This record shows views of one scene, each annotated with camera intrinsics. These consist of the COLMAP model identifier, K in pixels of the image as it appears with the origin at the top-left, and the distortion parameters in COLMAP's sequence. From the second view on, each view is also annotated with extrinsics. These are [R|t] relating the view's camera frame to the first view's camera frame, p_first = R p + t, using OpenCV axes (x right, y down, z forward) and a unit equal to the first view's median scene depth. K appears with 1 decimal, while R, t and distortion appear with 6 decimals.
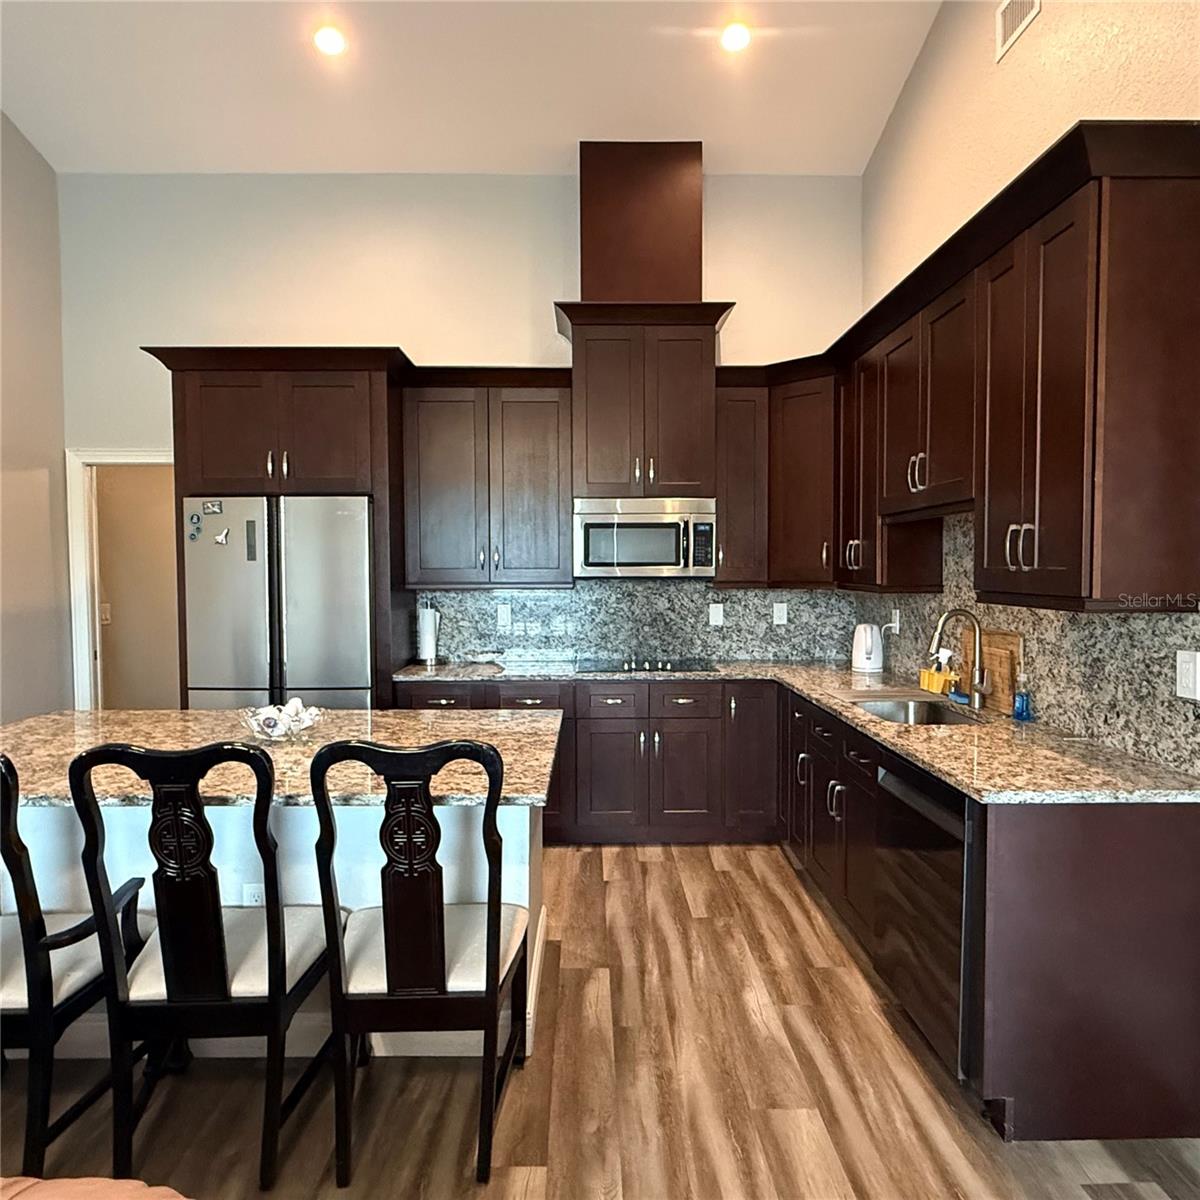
lens RADIAL K [[826.5, 0, 600.6], [0, 826.5, 601.6], [0, 0, 1]] dist [0.008256, -0.001650]
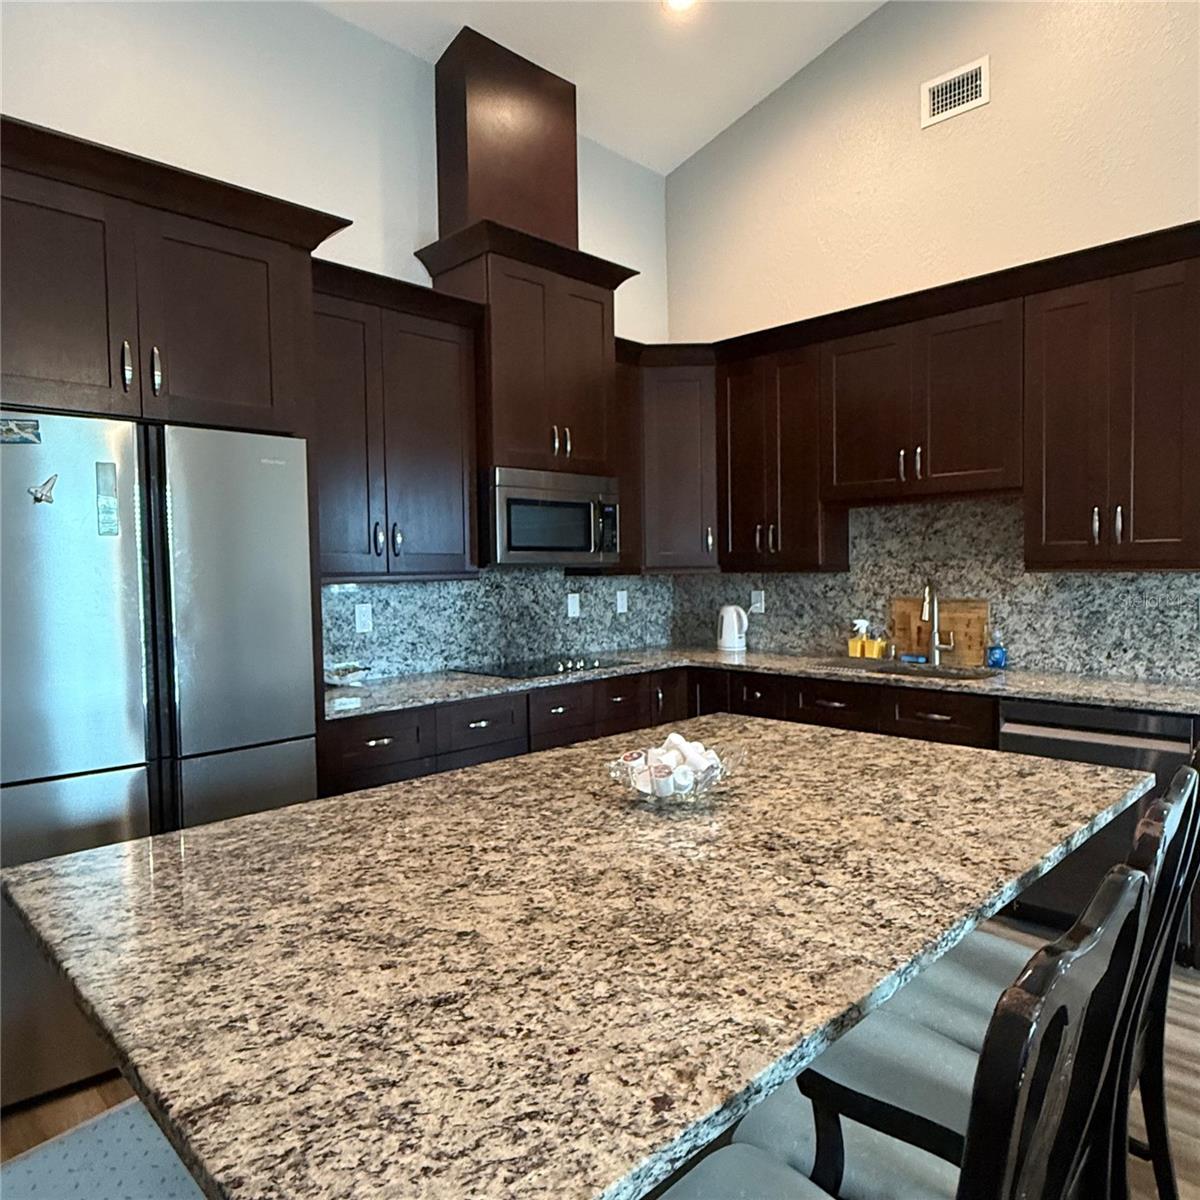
lens RADIAL K [[826.5, 0, 600.6], [0, 826.5, 597.2], [0, 0, 1]] dist [0.008256, -0.001650]
pose [[0.717082, -0.036162, 0.696050, -0.480212], [0.043075, 0.999043, 0.007527, 0.000977], [-0.695657, 0.024585, 0.717954, 0.318679]]
